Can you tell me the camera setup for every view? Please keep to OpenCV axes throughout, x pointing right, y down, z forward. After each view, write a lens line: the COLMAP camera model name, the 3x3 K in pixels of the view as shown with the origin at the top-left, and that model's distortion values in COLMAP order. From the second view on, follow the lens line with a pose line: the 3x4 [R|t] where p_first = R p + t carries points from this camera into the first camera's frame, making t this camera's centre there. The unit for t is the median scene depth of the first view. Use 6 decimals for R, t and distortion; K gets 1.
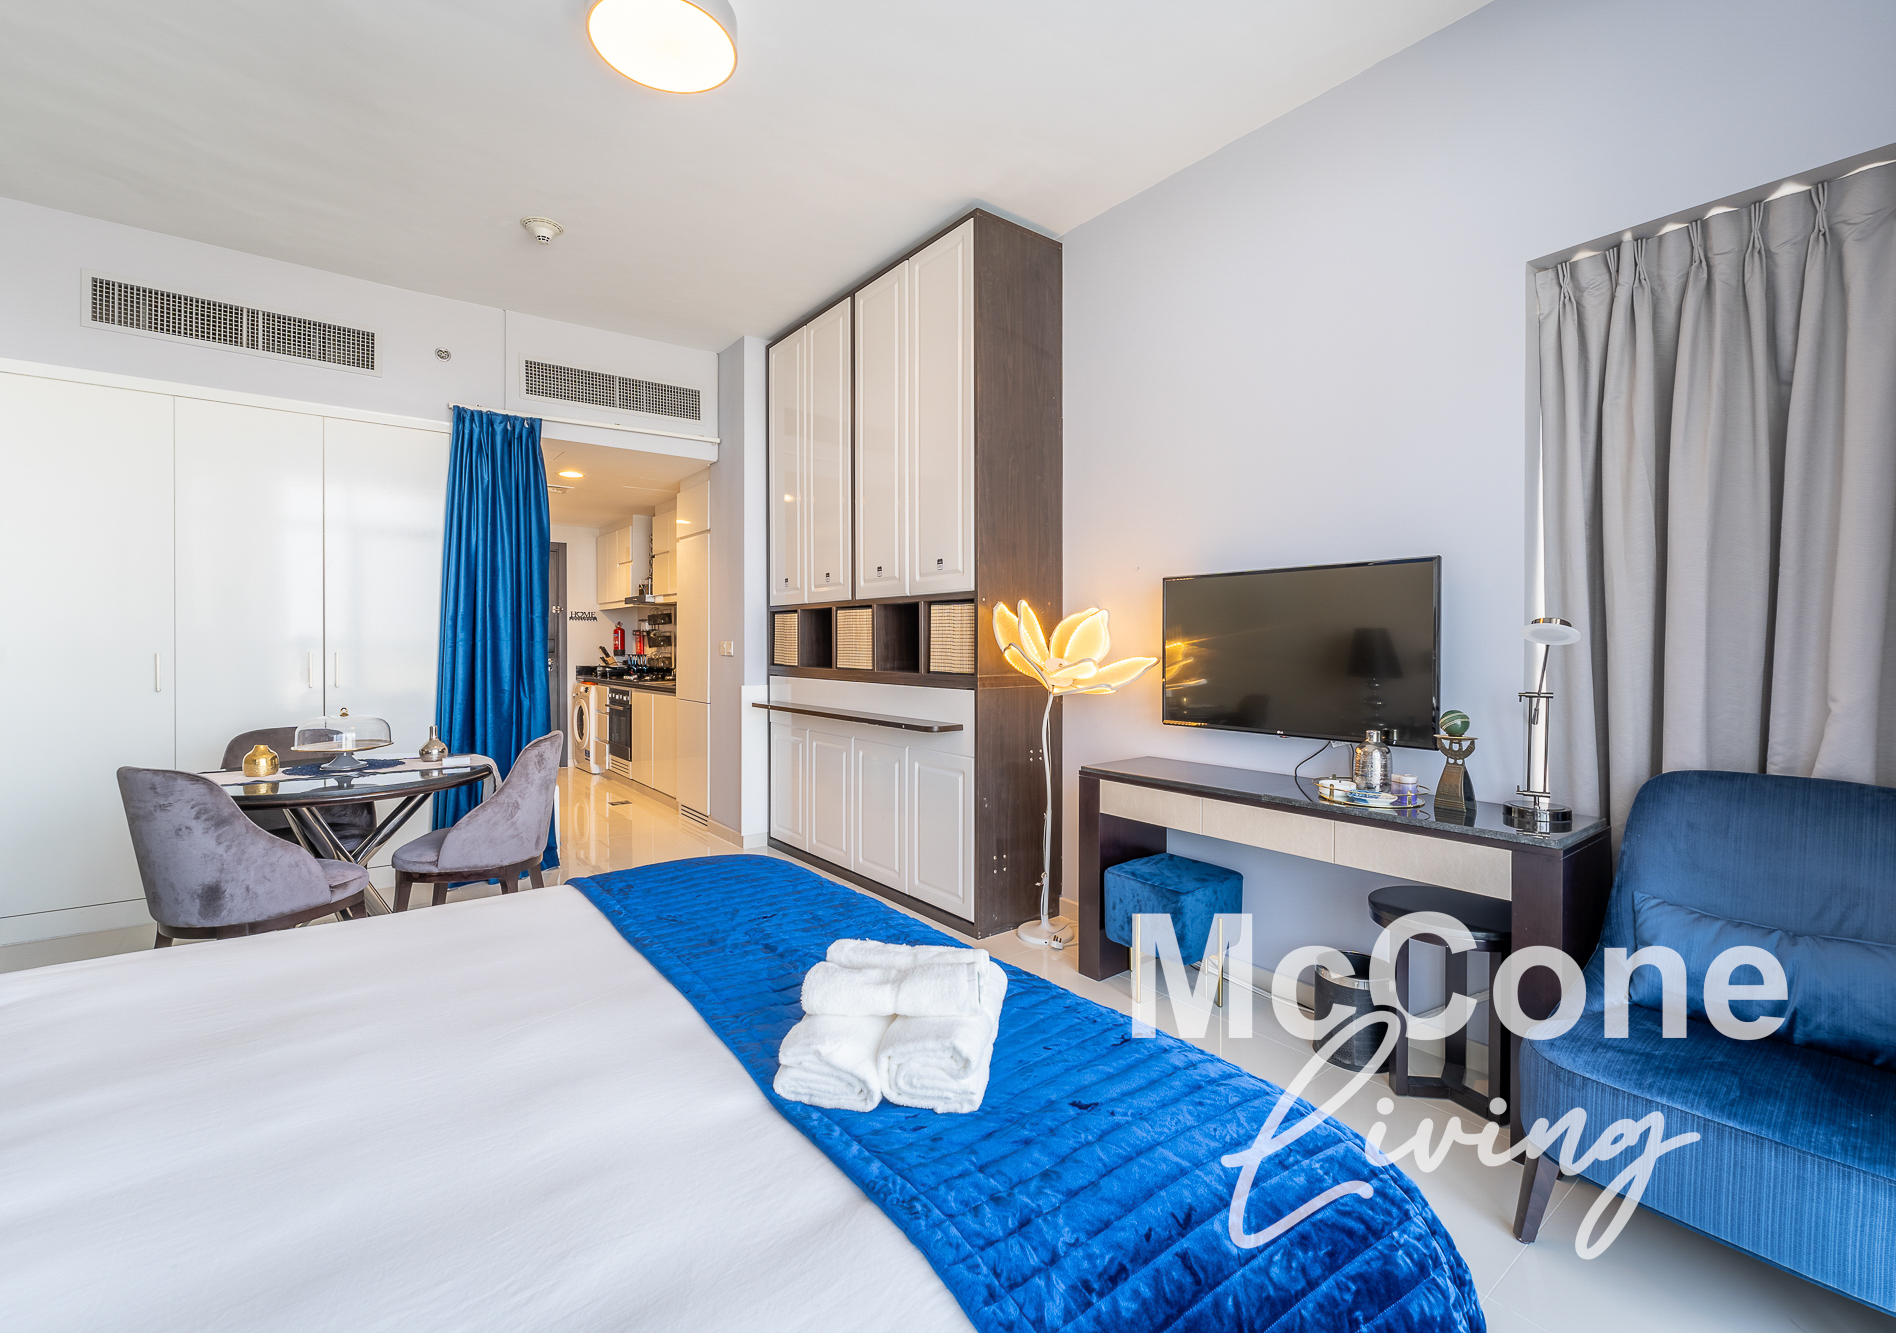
lens RADIAL K [[823.3, 0, 952.8], [0, 823.3, 650.2], [0, 0, 1]] dist [0.003973, -0.000322]
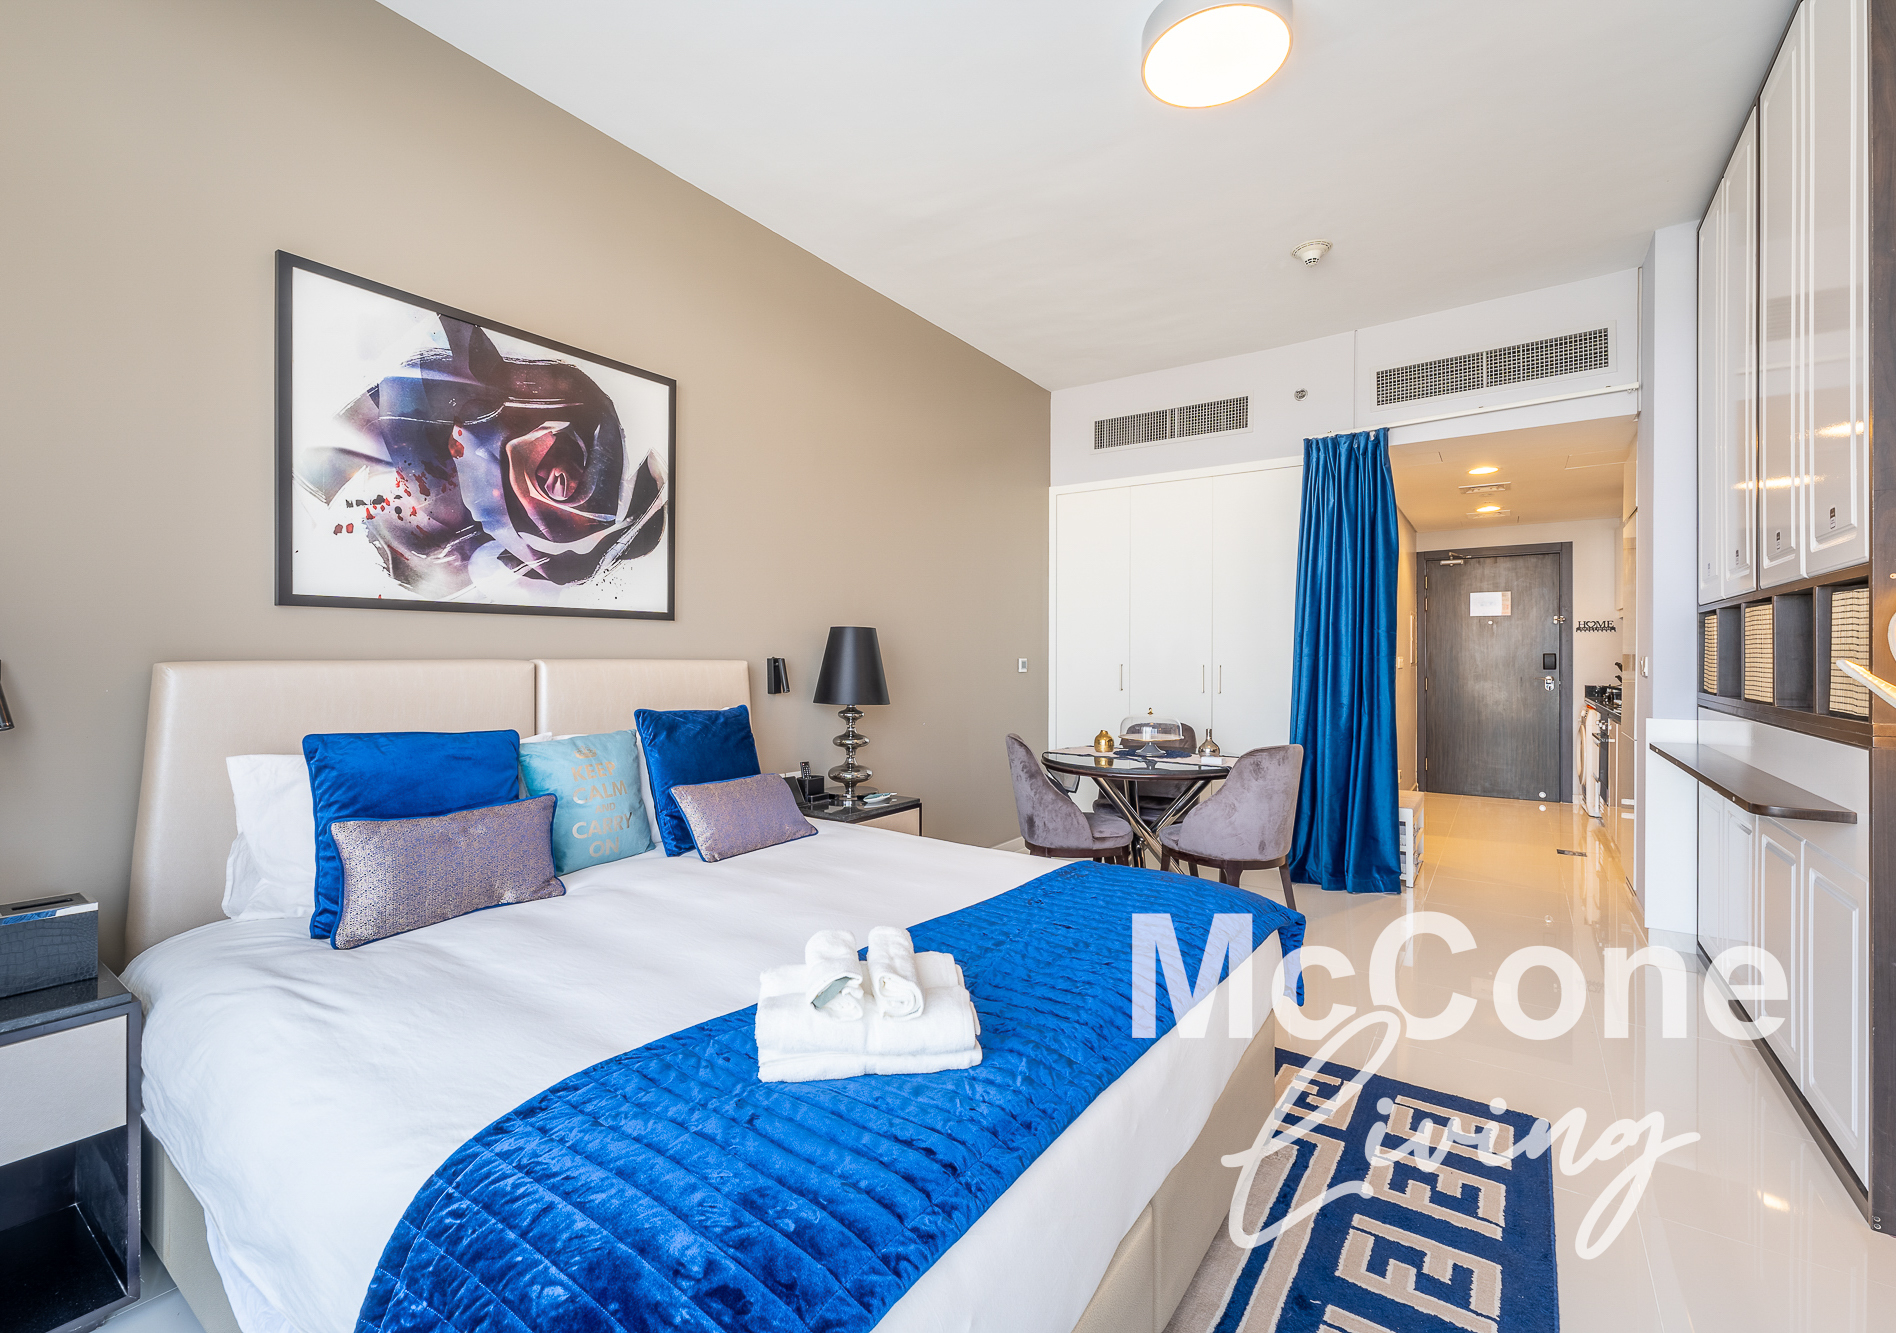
lens RADIAL K [[823.3, 0, 941.5], [0, 823.3, 656.1], [0, 0, 1]] dist [0.003973, -0.000322]
pose [[0.295107, 0.001685, -0.955463, 0.277798], [-0.011488, 0.999932, -0.001785, -0.003351], [0.955395, 0.011503, 0.295106, 0.215750]]
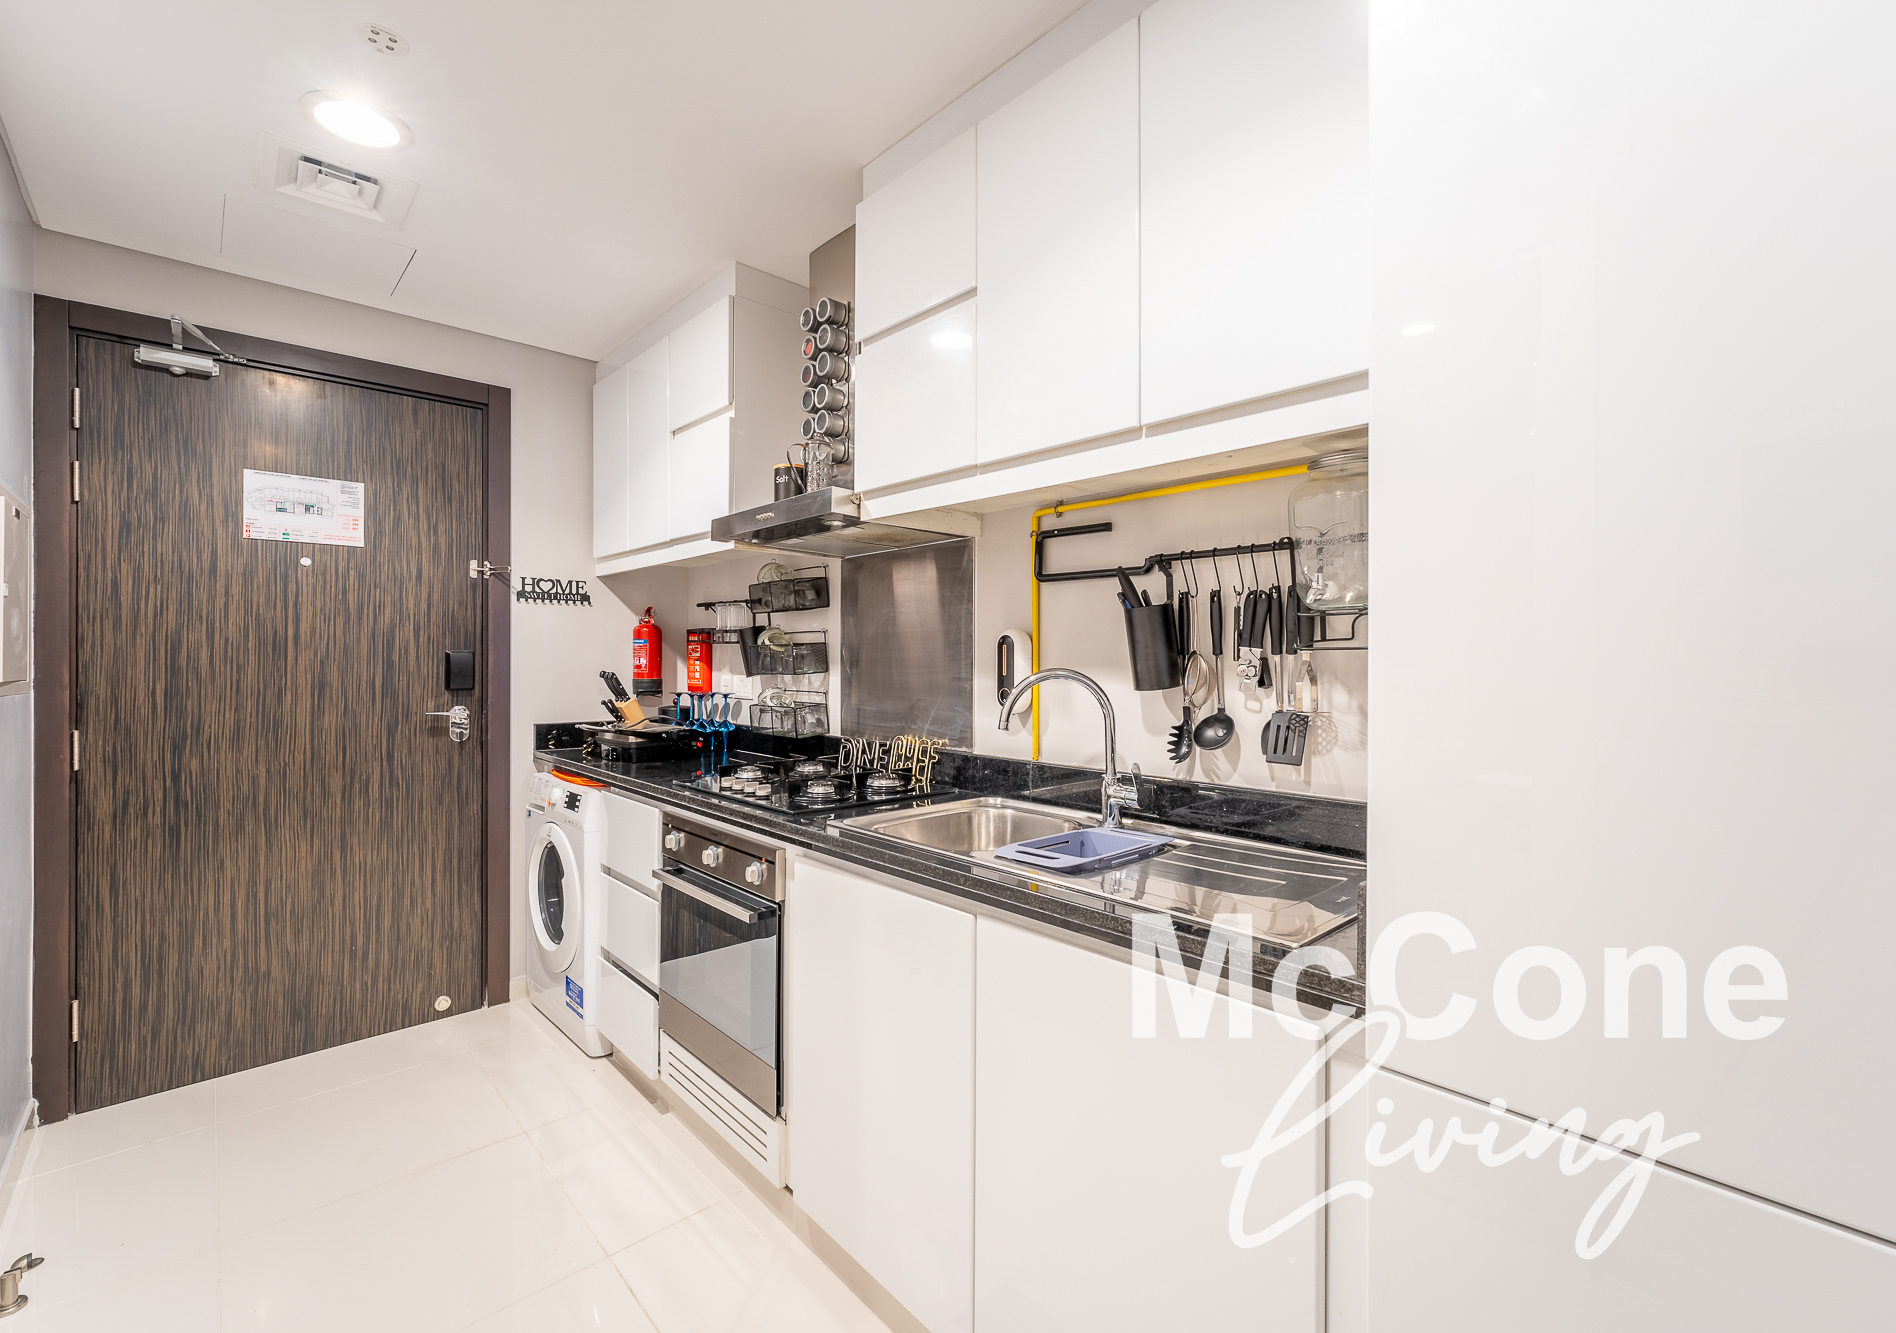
lens RADIAL K [[823.3, 0, 946.5], [0, 823.3, 658.2], [0, 0, 1]] dist [0.003973, -0.000322]
pose [[0.997087, 0.002504, 0.076236, -0.537673], [-0.001856, 0.999961, -0.008579, -0.013975], [-0.076254, 0.008412, 0.997053, 1.102380]]
